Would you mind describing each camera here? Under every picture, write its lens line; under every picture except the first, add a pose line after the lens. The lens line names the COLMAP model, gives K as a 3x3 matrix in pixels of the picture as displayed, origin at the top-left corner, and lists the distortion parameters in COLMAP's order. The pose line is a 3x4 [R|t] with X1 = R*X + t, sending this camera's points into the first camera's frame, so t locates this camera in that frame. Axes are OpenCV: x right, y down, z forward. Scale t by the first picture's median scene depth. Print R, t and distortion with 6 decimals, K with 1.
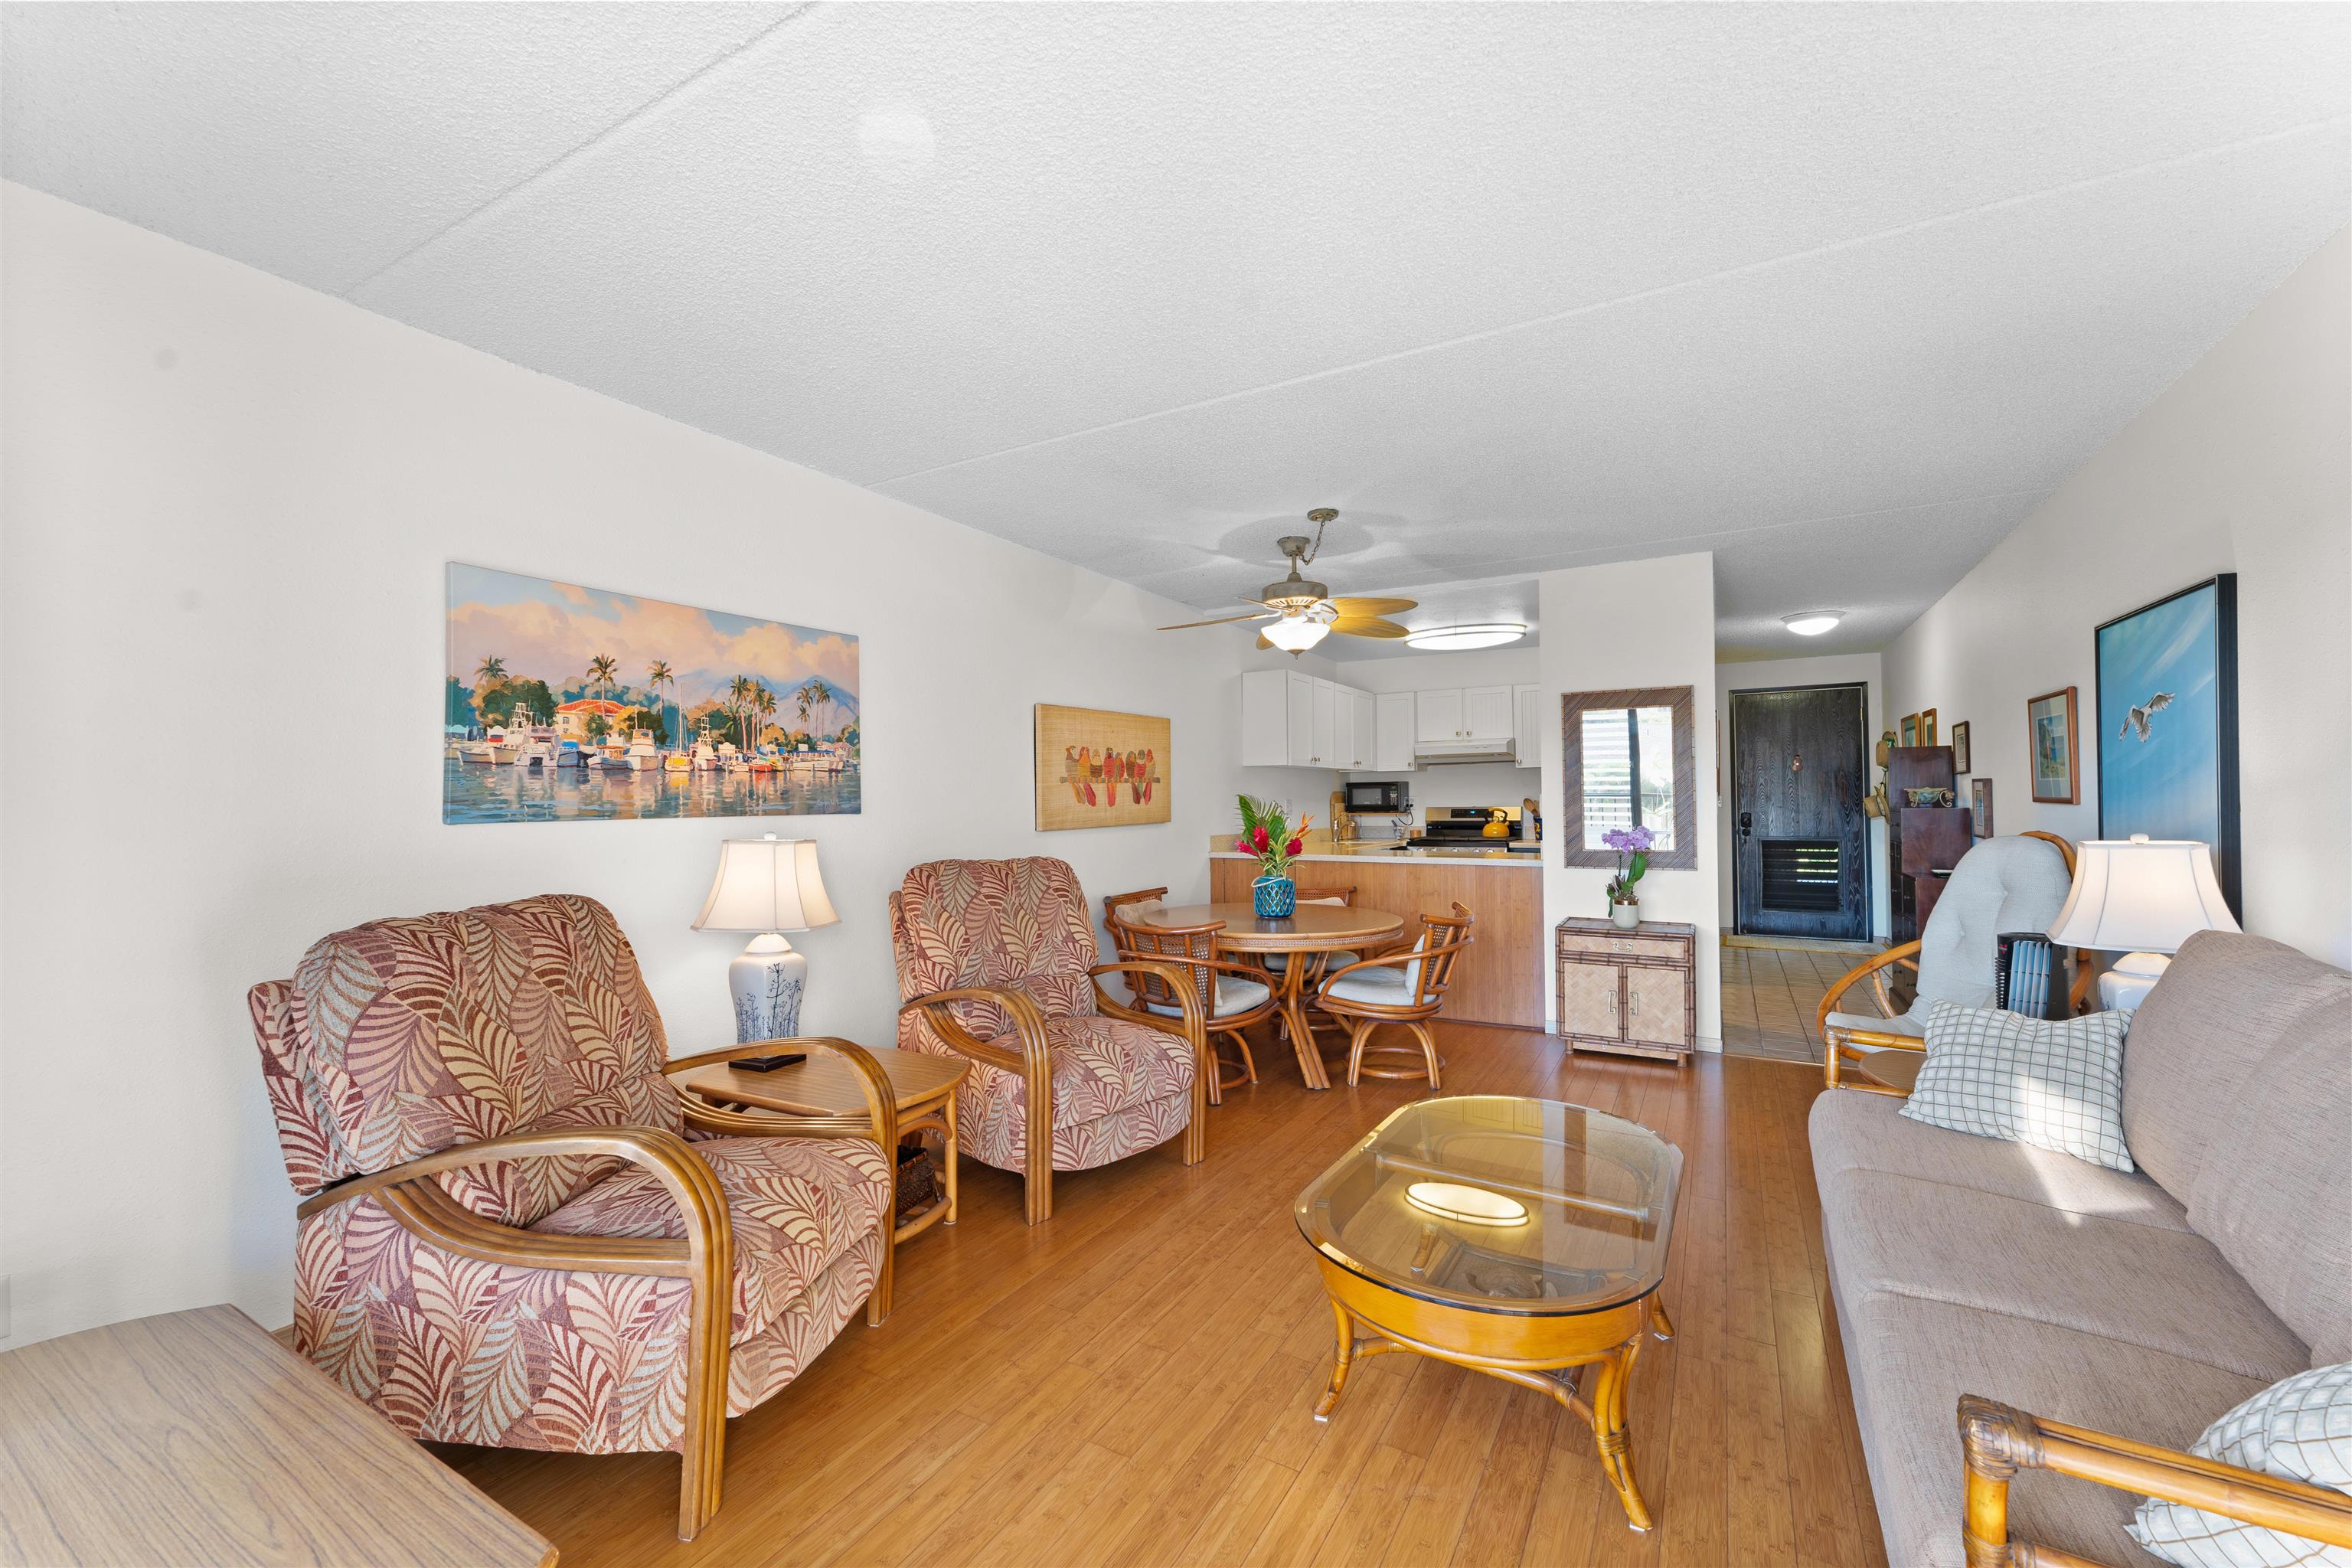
lens RADIAL K [[950.6, 0, 1176.0], [0, 950.6, 784.6], [0, 0, 1]] dist [0.001622, 0.000070]
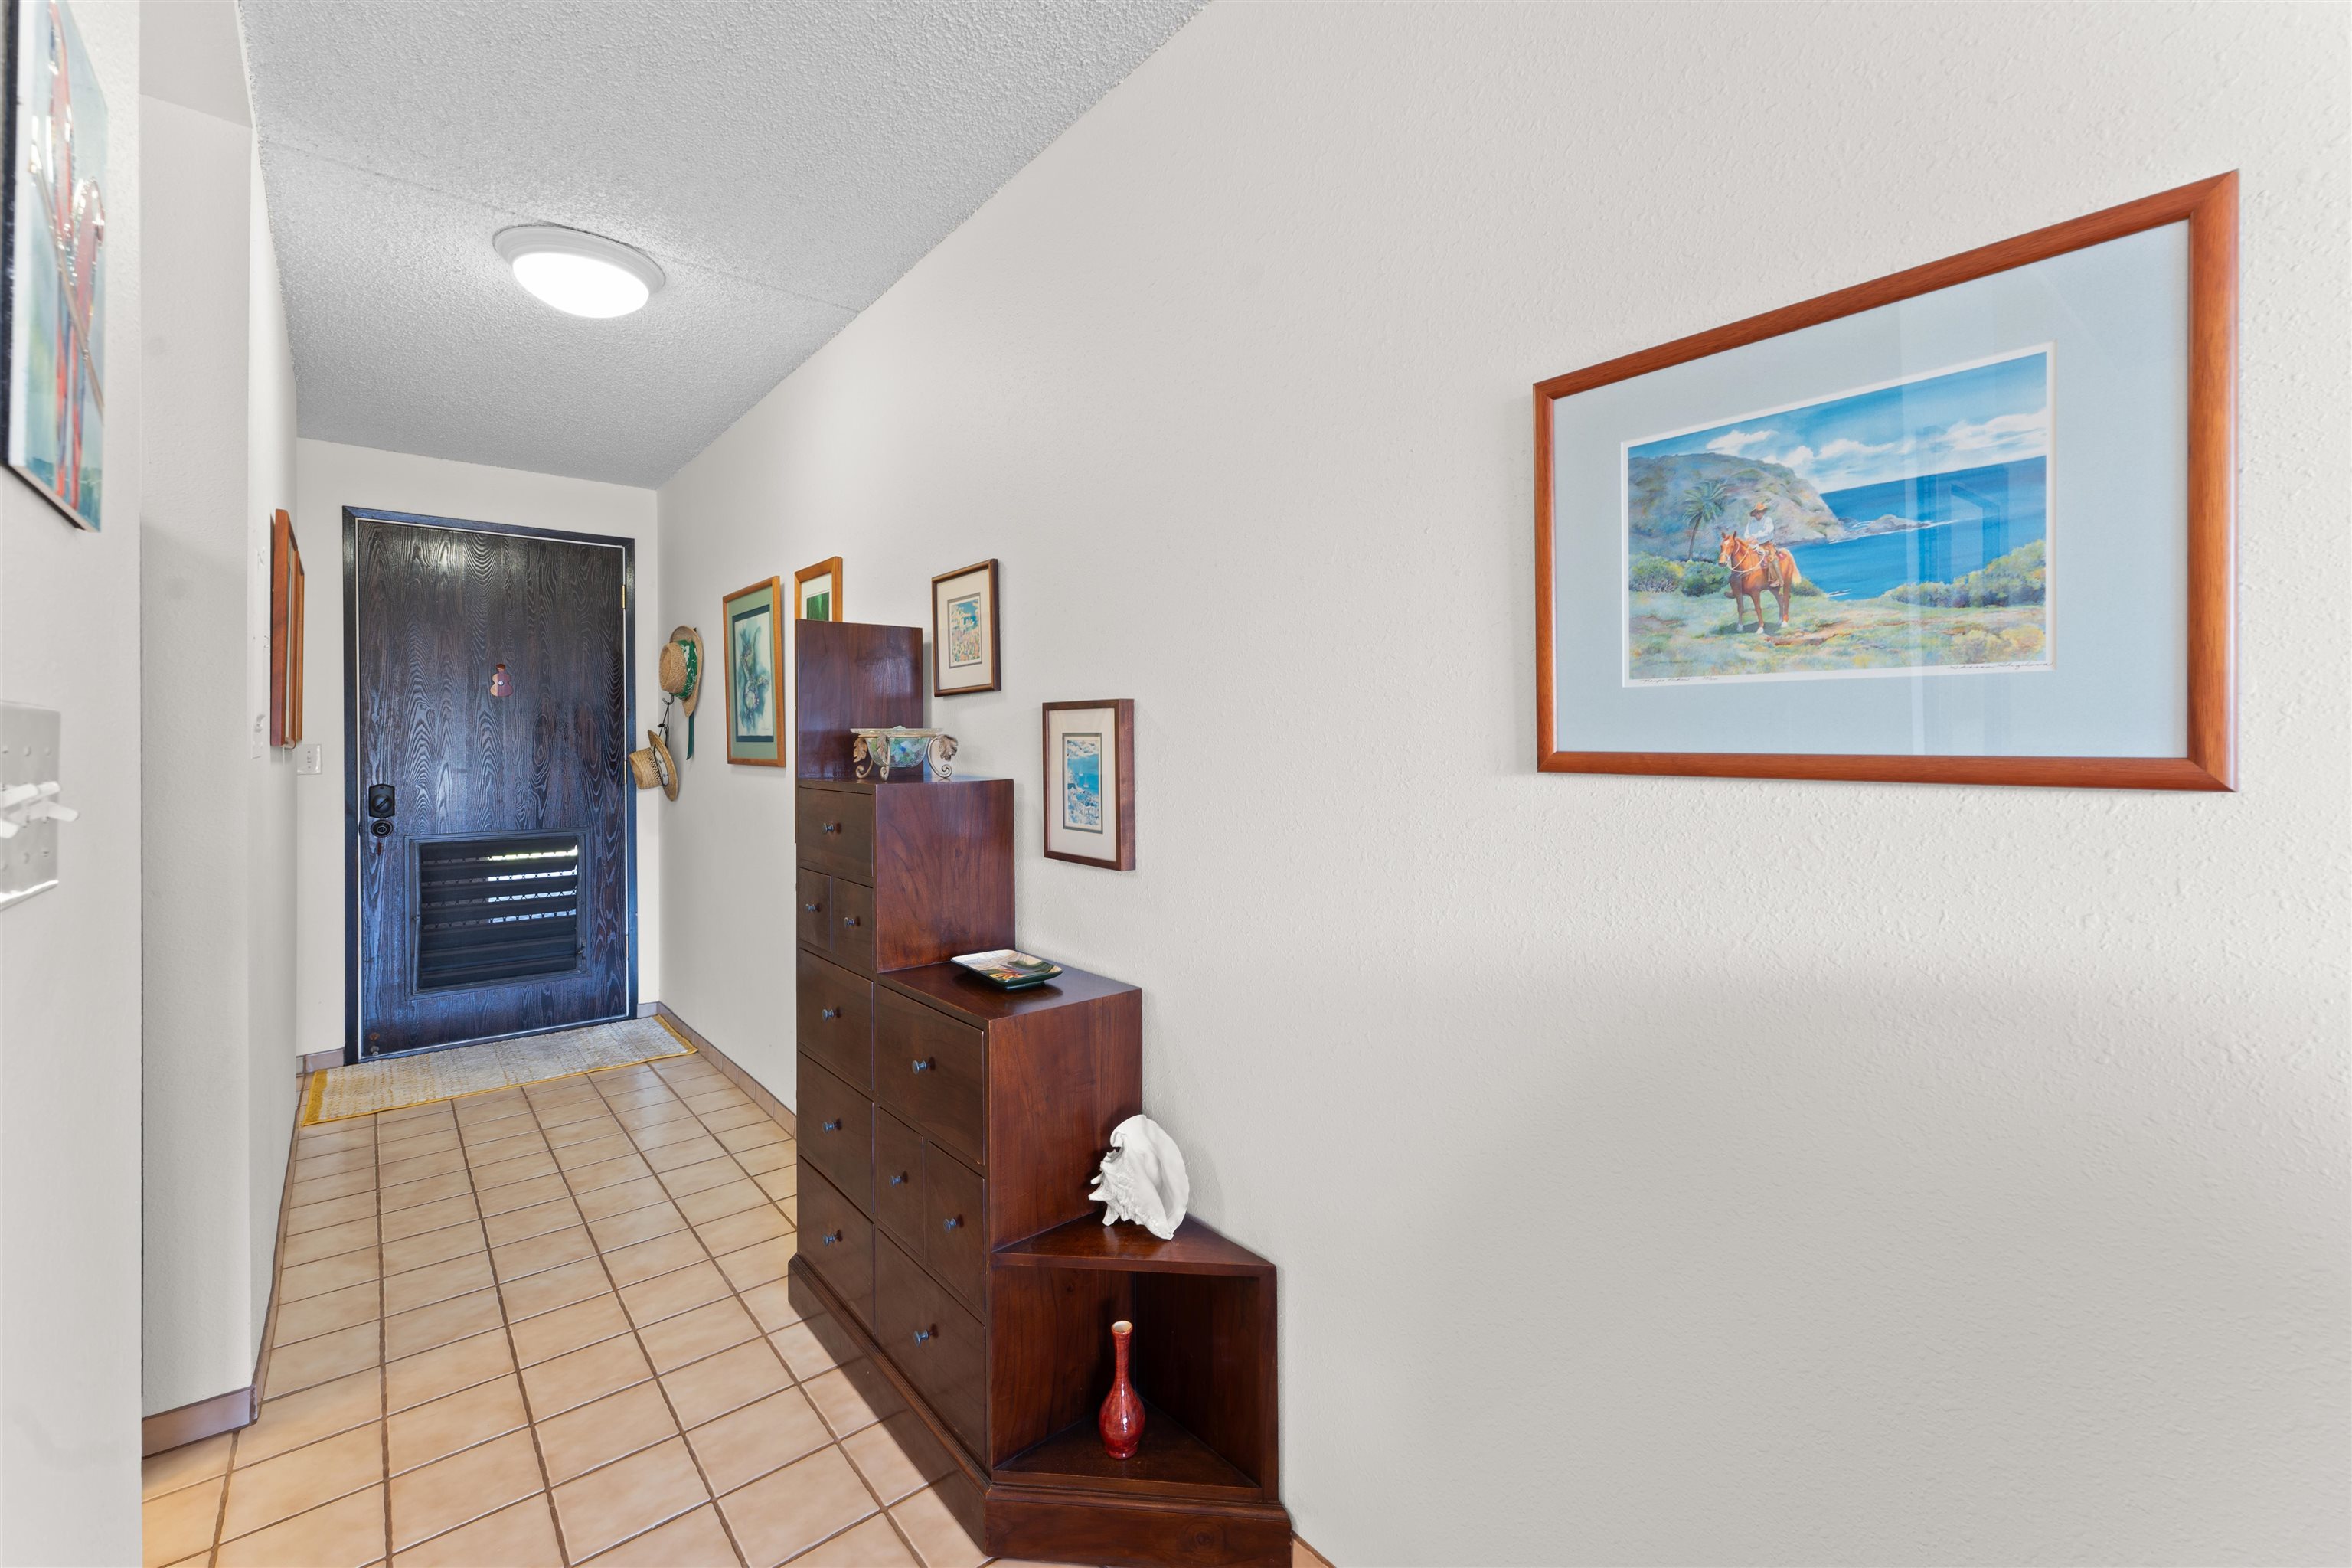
lens RADIAL K [[950.6, 0, 1177.9], [0, 950.6, 761.7], [0, 0, 1]] dist [0.001622, 0.000070]
pose [[0.332287, 0.000831, 0.943178, 0.307767], [-0.016979, 0.999843, 0.005100, 0.010278], [-0.943026, -0.017709, 0.332249, 0.508690]]
